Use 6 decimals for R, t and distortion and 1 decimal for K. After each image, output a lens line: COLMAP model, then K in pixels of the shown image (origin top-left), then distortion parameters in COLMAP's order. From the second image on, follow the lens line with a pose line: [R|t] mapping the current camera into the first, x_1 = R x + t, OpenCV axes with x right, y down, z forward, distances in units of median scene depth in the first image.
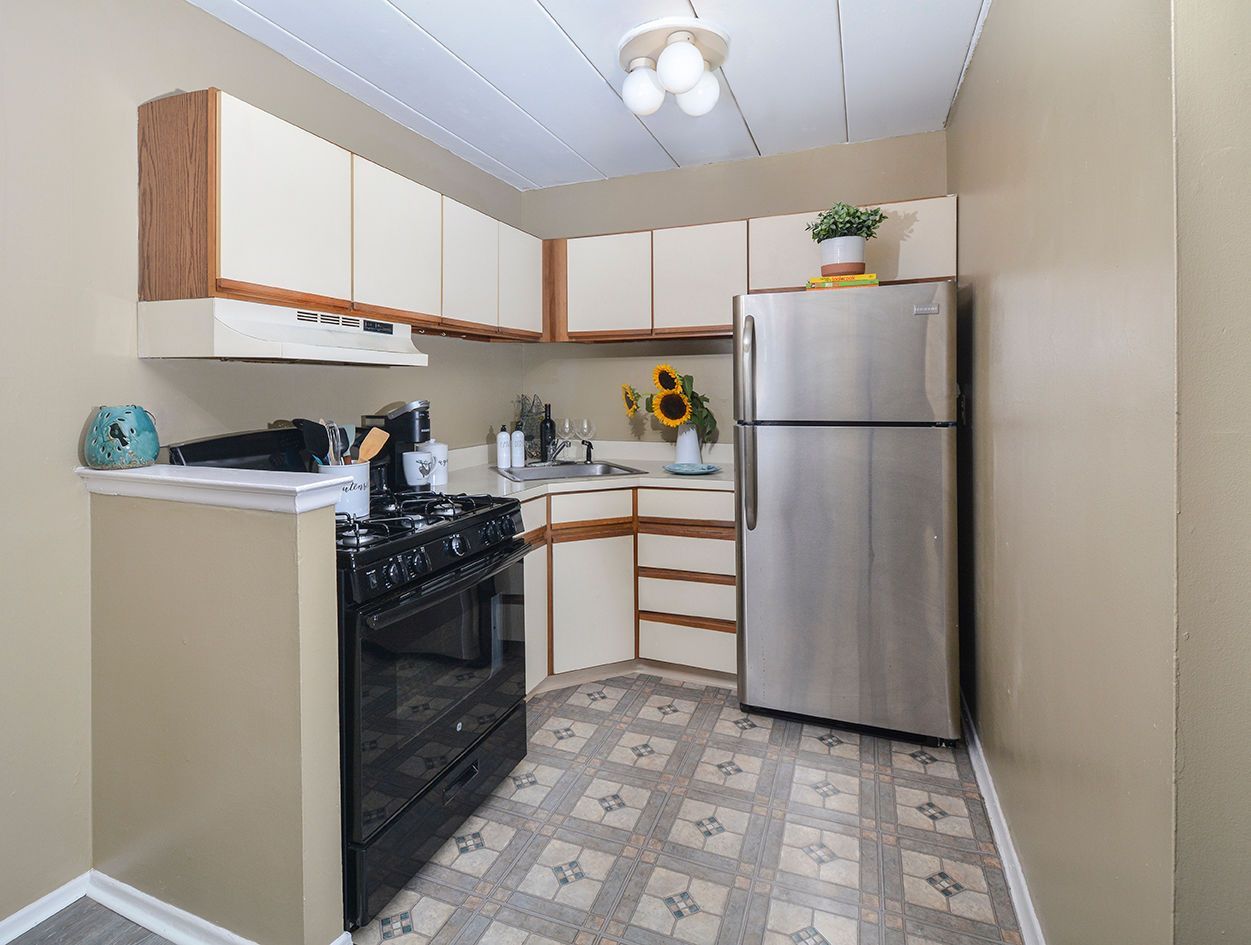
lens RADIAL K [[600.3, 0, 629.5], [0, 600.3, 390.9], [0, 0, 1]] dist [-0.000404, -0.000179]
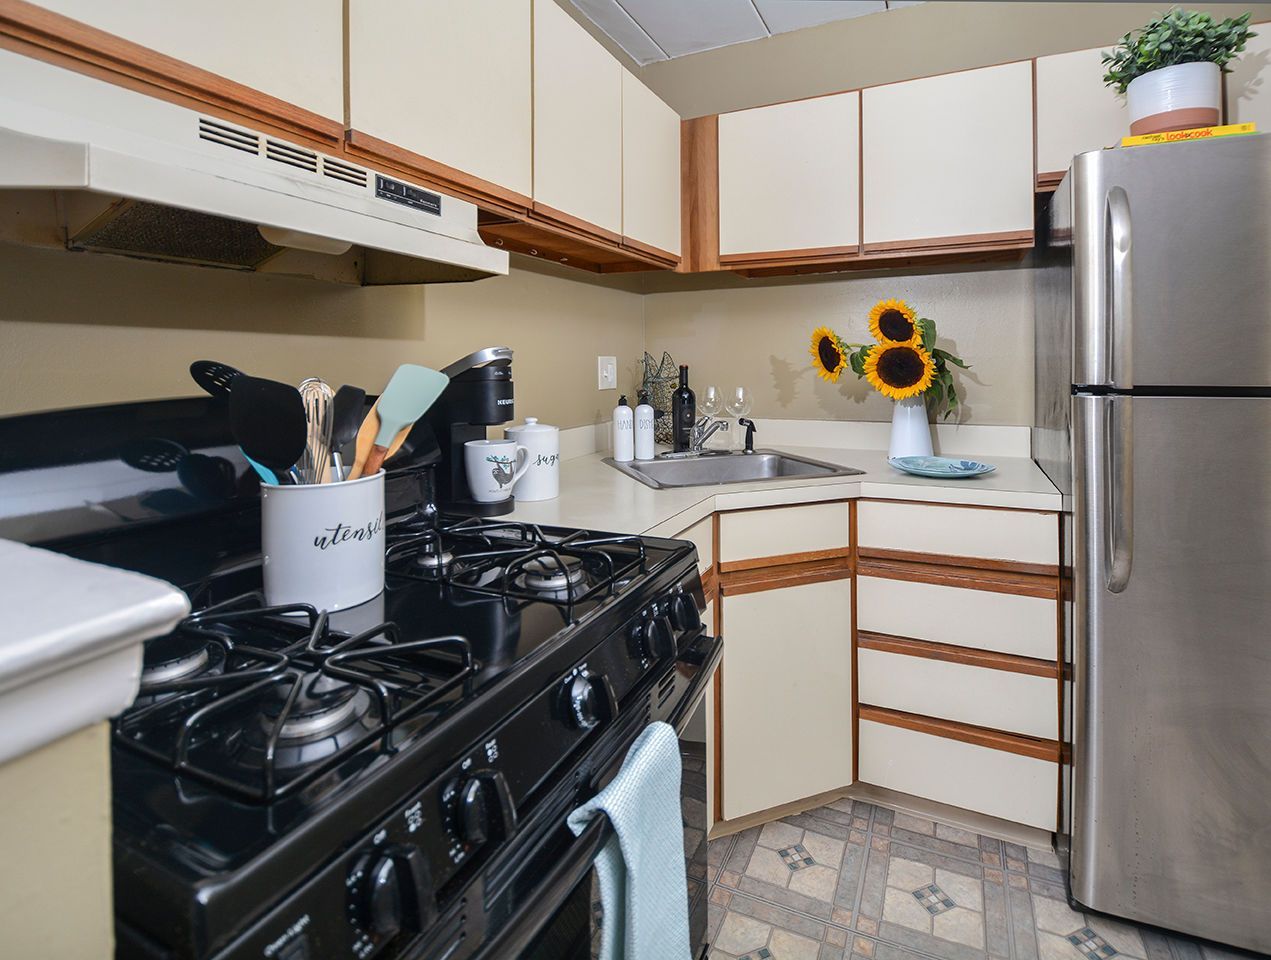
lens RADIAL K [[597.7, 0, 704.6], [0, 597.7, 375.8], [0, 0, 1]] dist [0.026882, -0.017817]
pose [[0.999933, 0.003603, -0.011024, -0.136507], [-0.003427, 0.999866, 0.015996, 0.029021], [0.011080, -0.015957, 0.999811, 0.409300]]
